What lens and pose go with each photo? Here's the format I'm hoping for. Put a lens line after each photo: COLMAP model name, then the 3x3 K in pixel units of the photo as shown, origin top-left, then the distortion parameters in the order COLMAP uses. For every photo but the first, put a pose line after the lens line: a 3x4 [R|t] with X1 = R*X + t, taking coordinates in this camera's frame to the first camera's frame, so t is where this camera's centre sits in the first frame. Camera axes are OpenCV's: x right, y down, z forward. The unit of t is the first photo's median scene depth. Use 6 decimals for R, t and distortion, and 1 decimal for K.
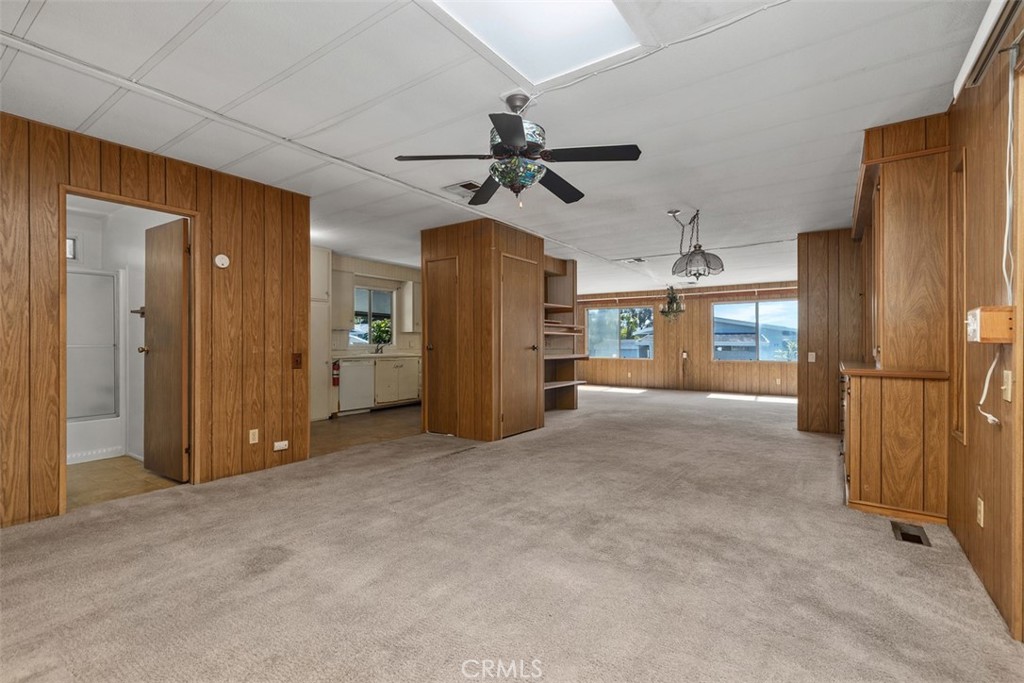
lens RADIAL K [[462.8, 0, 513.5], [0, 462.8, 340.6], [0, 0, 1]] dist [0.000025, -0.000161]
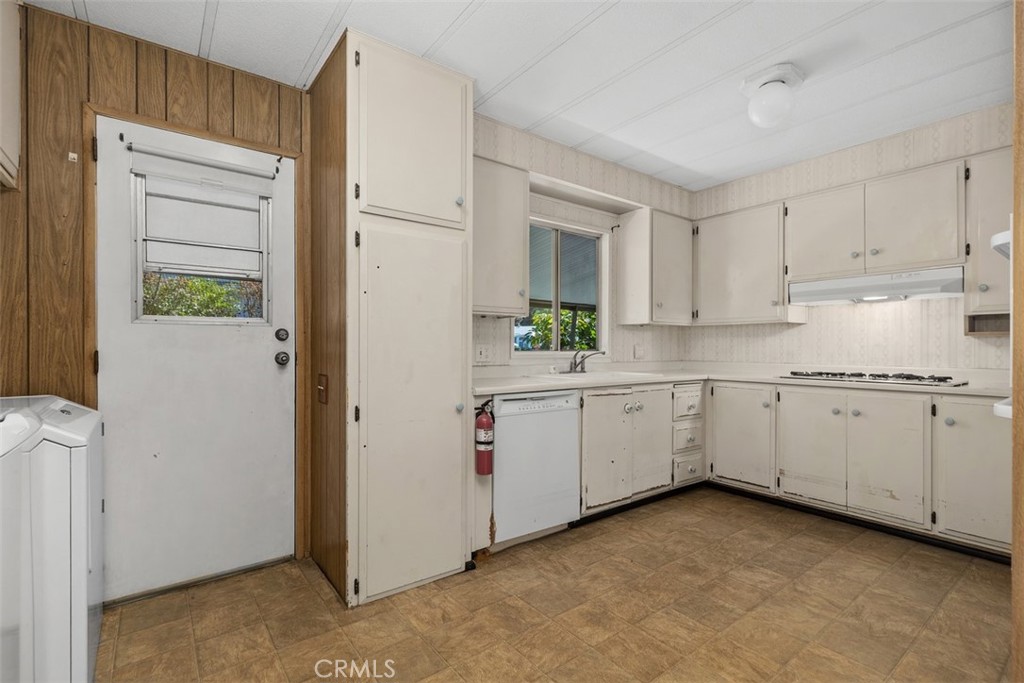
lens RADIAL K [[467.8, 0, 506.7], [0, 467.8, 344.8], [0, 0, 1]] dist [0.003990, 0.000196]
pose [[0.949651, 0.000318, -0.313310, -0.253176], [0.000115, 0.999999, 0.001363, 0.000861], [0.313310, -0.001330, 0.949650, 0.659756]]
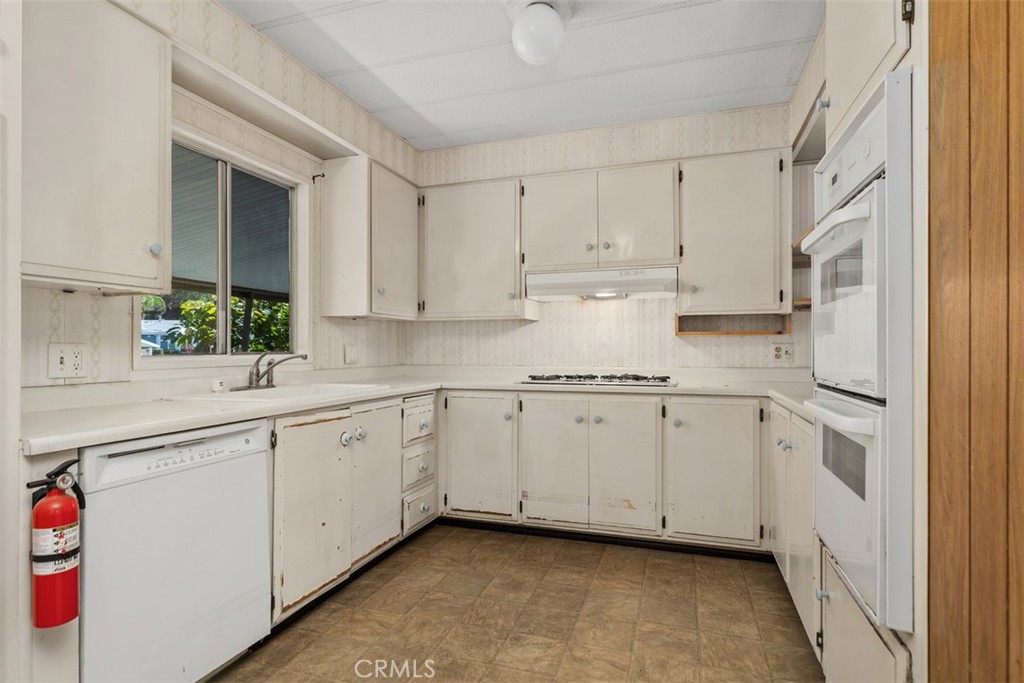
lens RADIAL K [[532.2, 0, 509.6], [0, 532.2, 345.8], [0, 0, 1]] dist [0.001198, -0.000588]
pose [[0.958769, -0.001563, 0.284181, -0.278753], [0.000735, 0.999995, 0.003019, 0.001174], [-0.284184, -0.002686, 0.958766, 0.760586]]
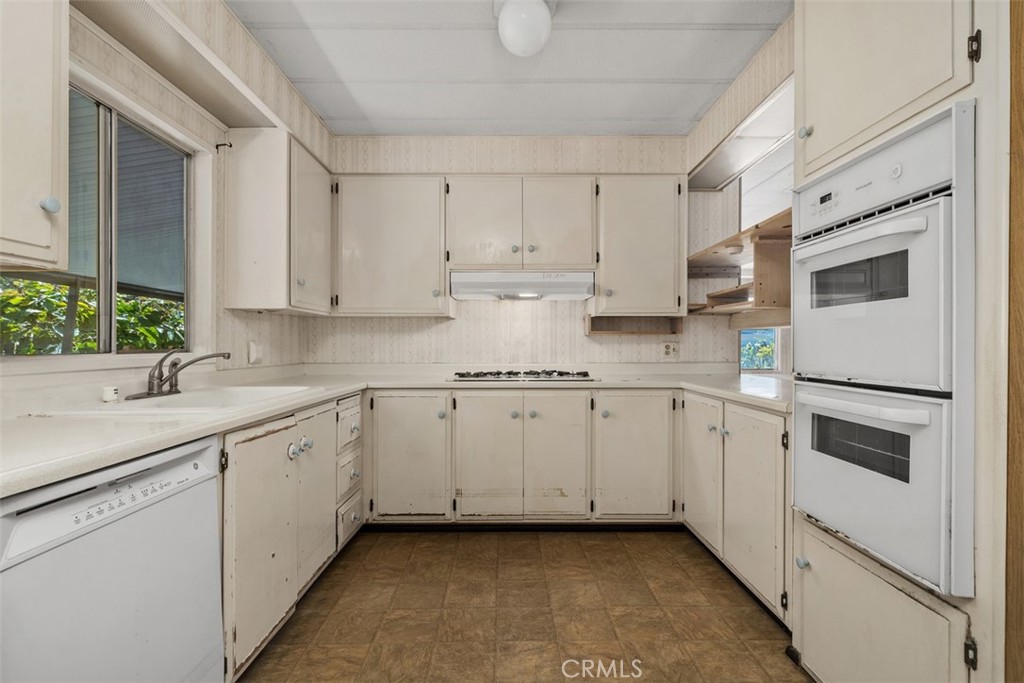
lens RADIAL K [[480.5, 0, 511.2], [0, 480.5, 344.6], [0, 0, 1]] dist [-0.002375, -0.000657]
pose [[0.816261, -0.000673, 0.577683, -0.336412], [-0.003267, 0.999978, 0.005782, 0.001115], [-0.577674, -0.006607, 0.816241, 0.832044]]
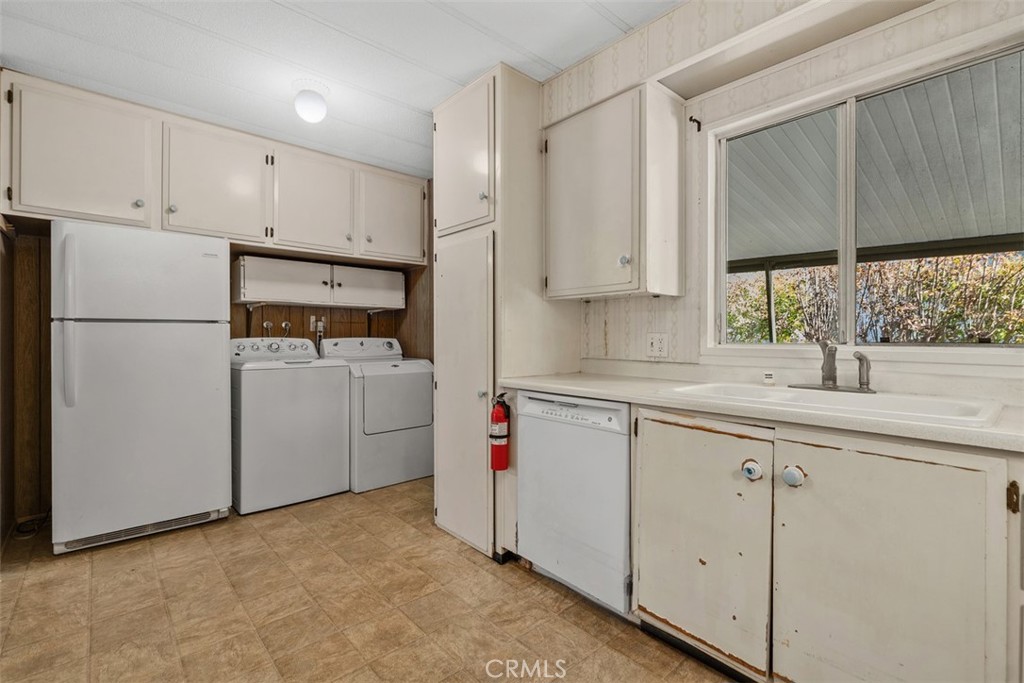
lens RADIAL K [[462.8, 0, 513.5], [0, 462.8, 340.6], [0, 0, 1]] dist [0.000025, -0.000161]
pose [[-0.233576, 0.003695, -0.972331, -0.067092], [0.001317, 0.999993, 0.003483, 0.004867], [0.972338, -0.000467, -0.233580, 1.060325]]
